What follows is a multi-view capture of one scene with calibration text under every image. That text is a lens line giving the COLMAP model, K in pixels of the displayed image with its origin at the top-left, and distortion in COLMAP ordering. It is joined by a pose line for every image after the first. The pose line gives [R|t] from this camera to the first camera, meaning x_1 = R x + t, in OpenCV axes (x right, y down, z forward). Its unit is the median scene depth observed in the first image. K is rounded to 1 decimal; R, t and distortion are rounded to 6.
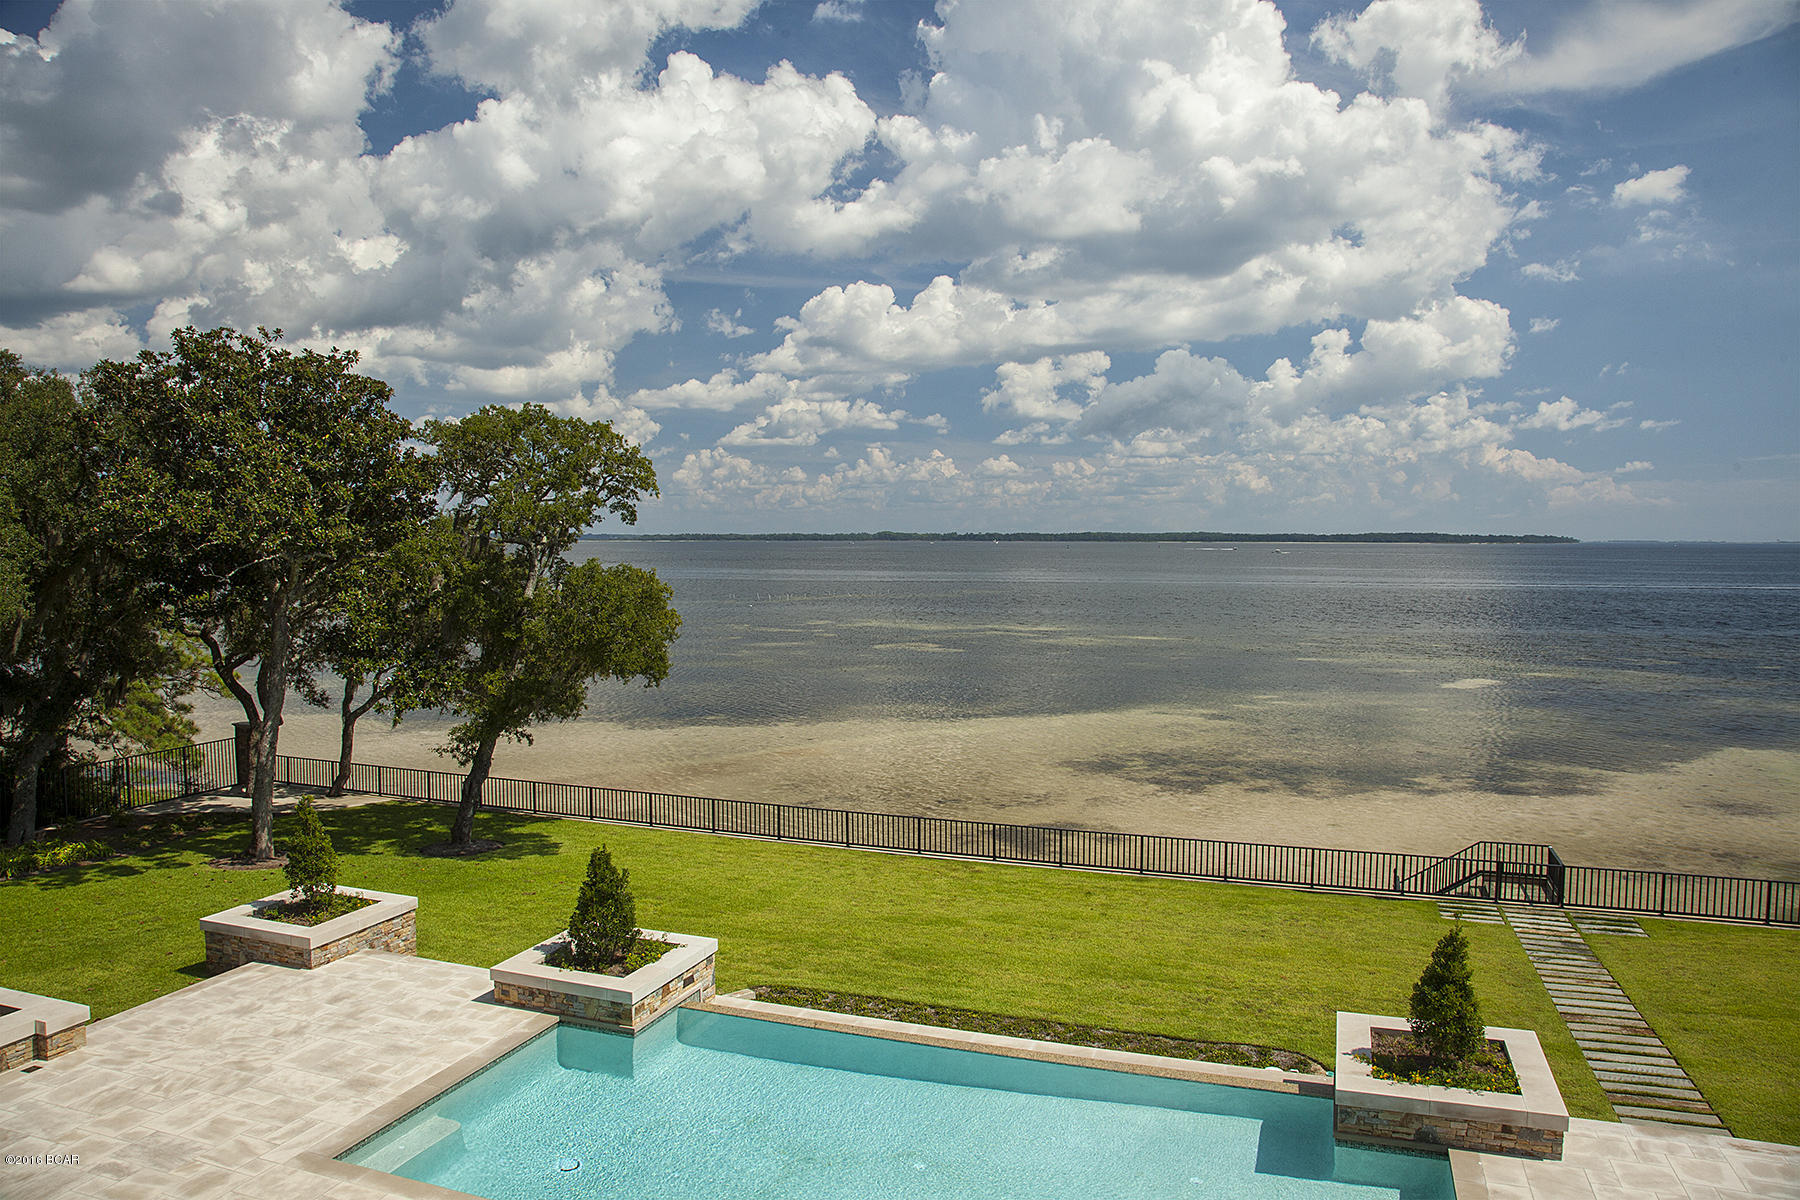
lens RADIAL K [[1211.9, 0, 900.0], [0, 1211.9, 600.0], [0, 0, 1]] dist [-0.115413, 0.054025]
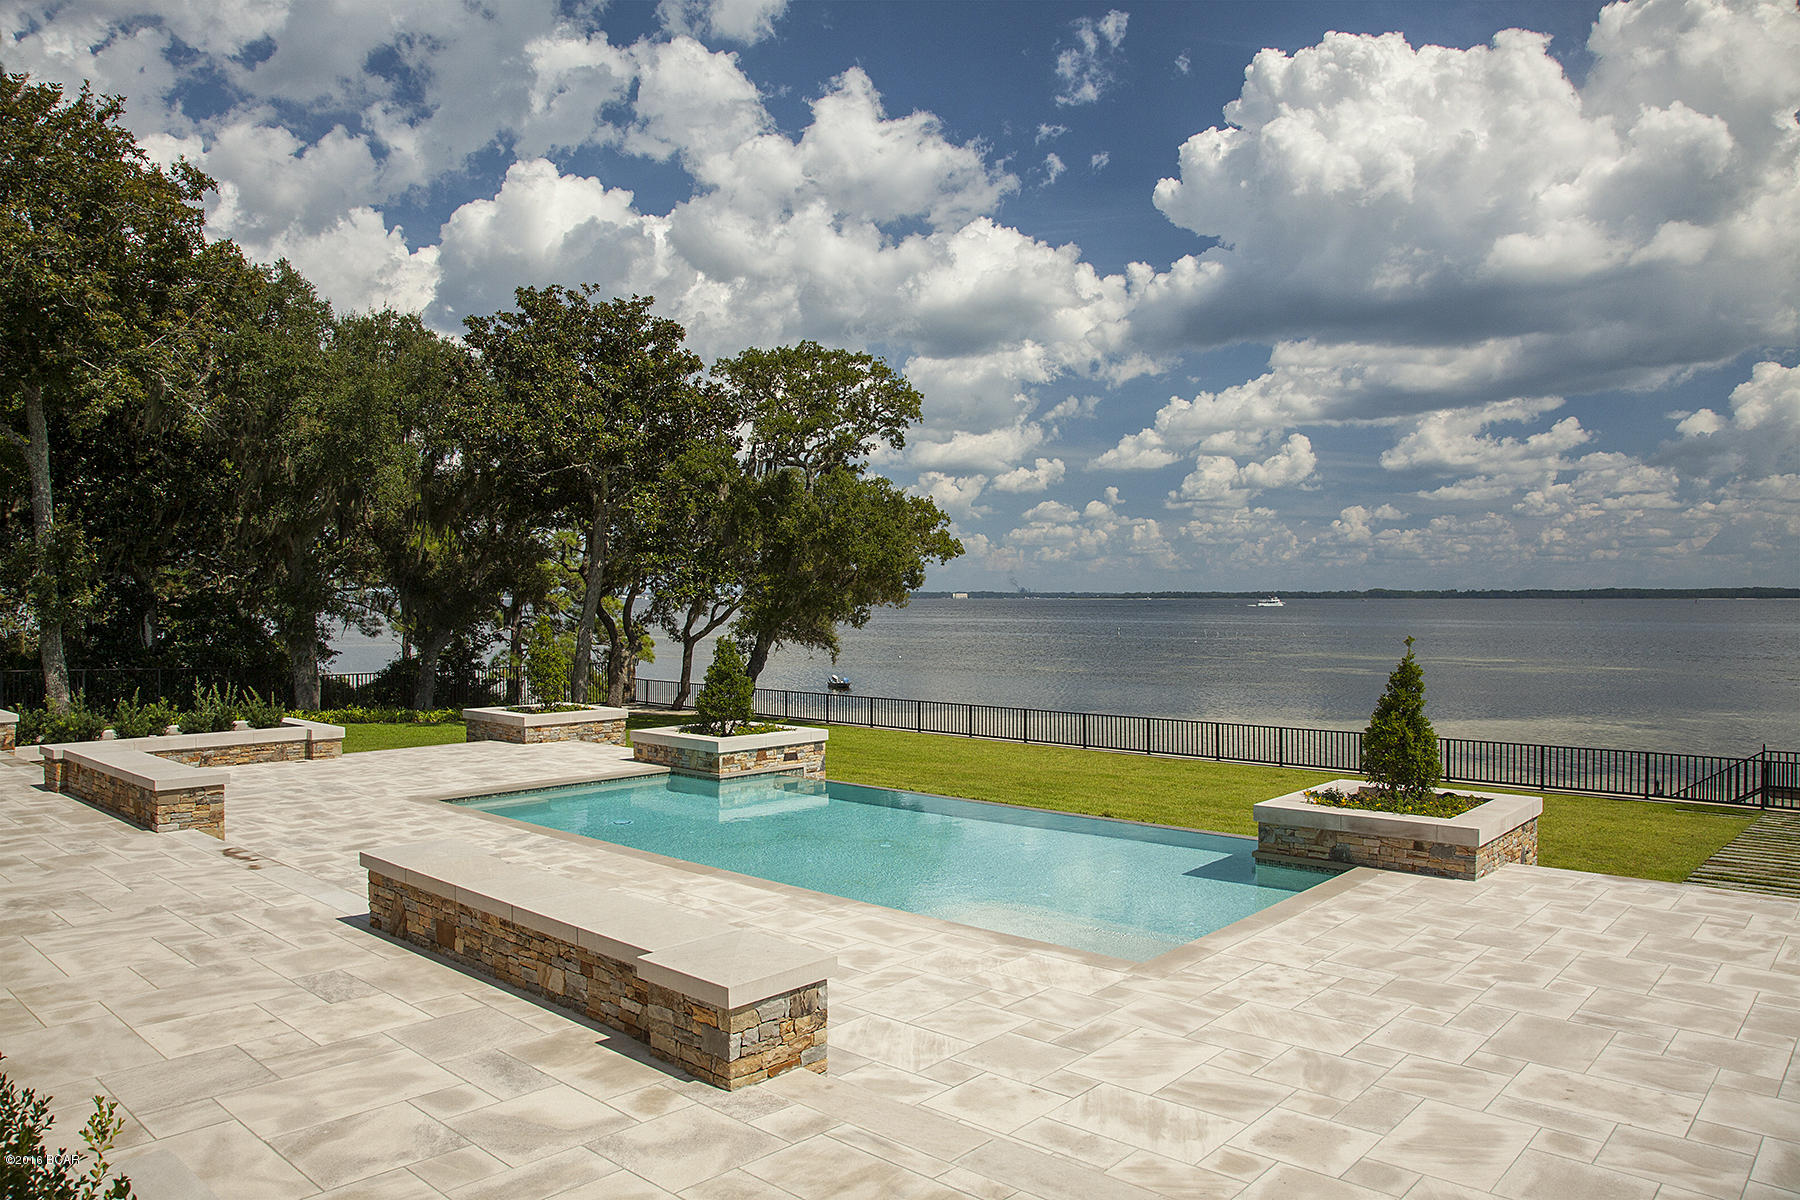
lens RADIAL K [[1211.9, 0, 900.0], [0, 1211.9, 600.0], [0, 0, 1]] dist [-0.115413, 0.054025]
pose [[0.926043, -0.000928, -0.377416, 0.236549], [-0.015402, 0.999071, -0.040249, 0.145343], [0.377103, 0.043085, 0.925169, -0.017382]]
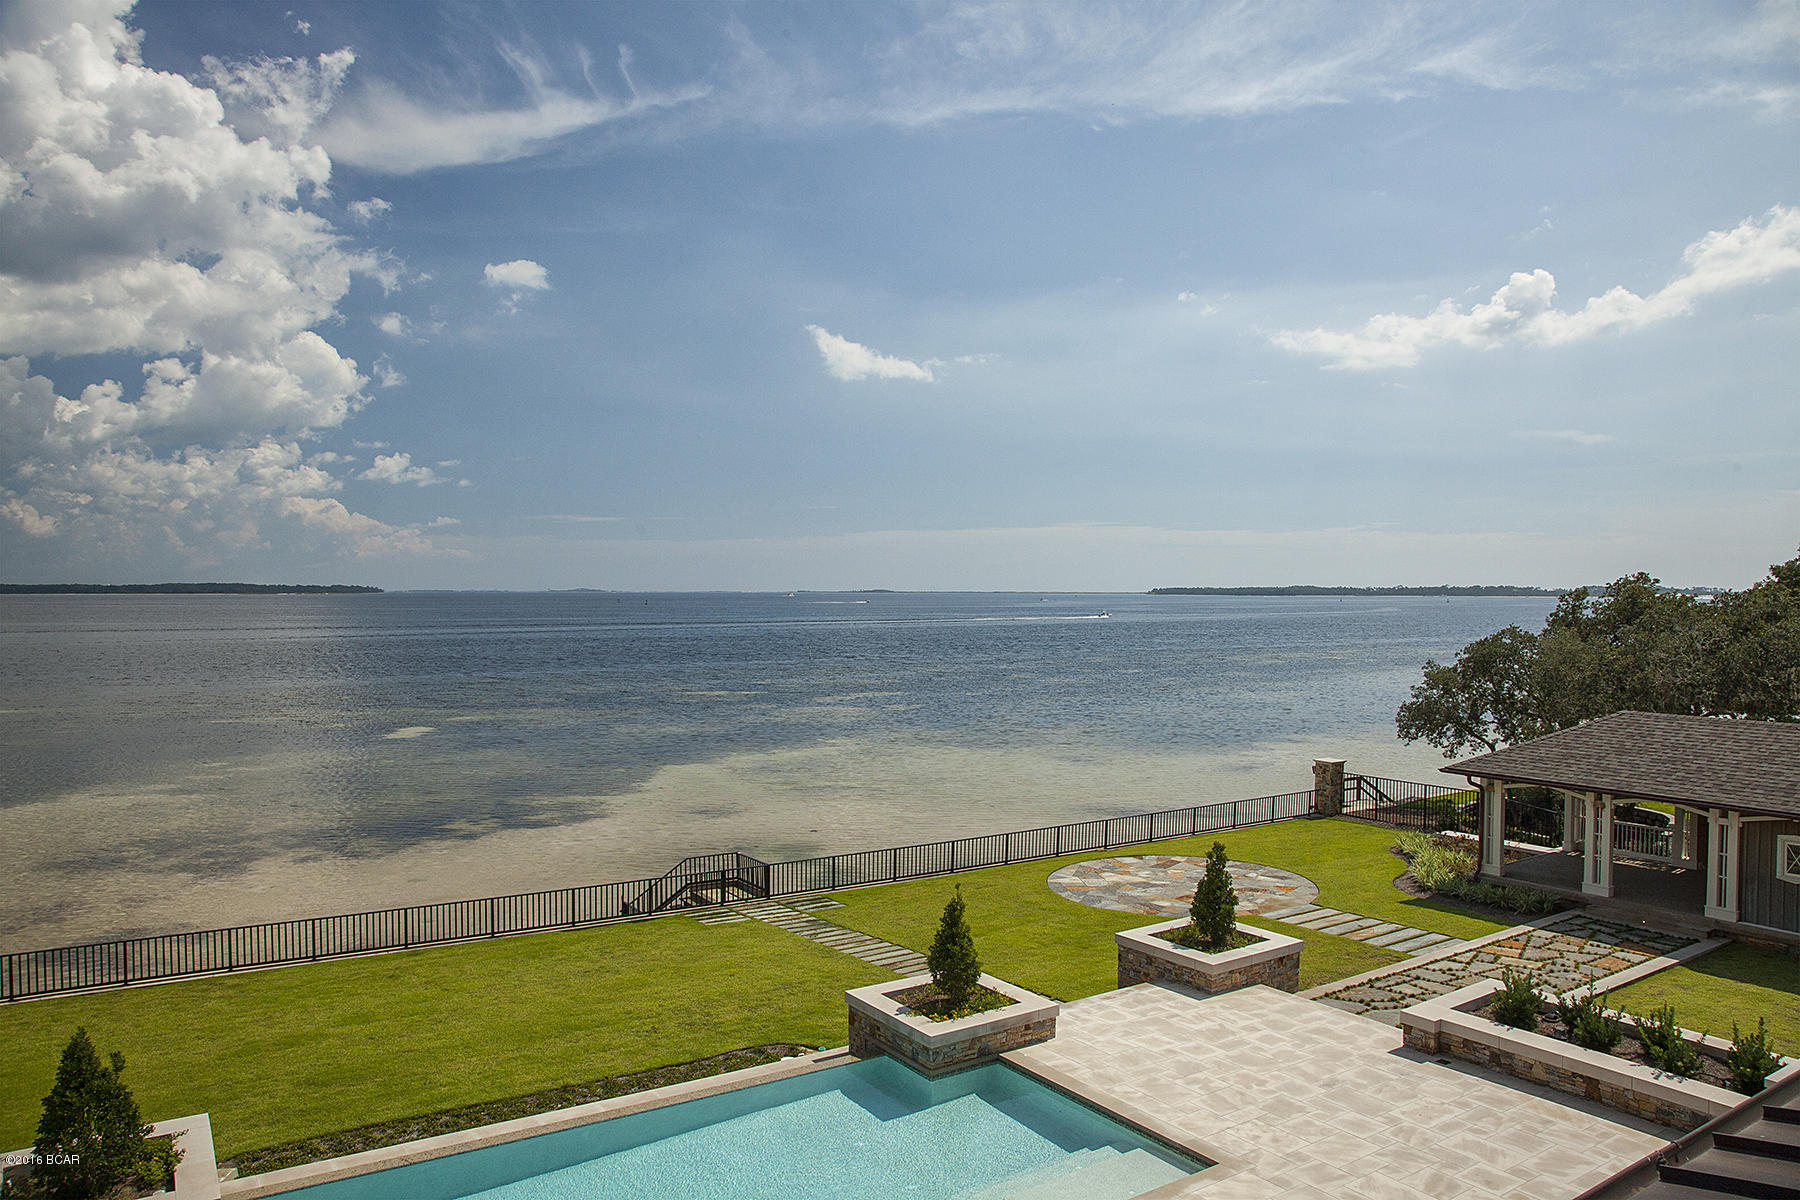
lens RADIAL K [[1235.0, 0, 900.0], [0, 1235.0, 600.0], [0, 0, 1]] dist [-0.113738, 0.061570]
pose [[0.601123, -0.006236, 0.799132, -0.339820], [0.040210, 0.998939, -0.022452, -0.010141], [-0.798144, 0.045629, 0.600736, 0.111000]]
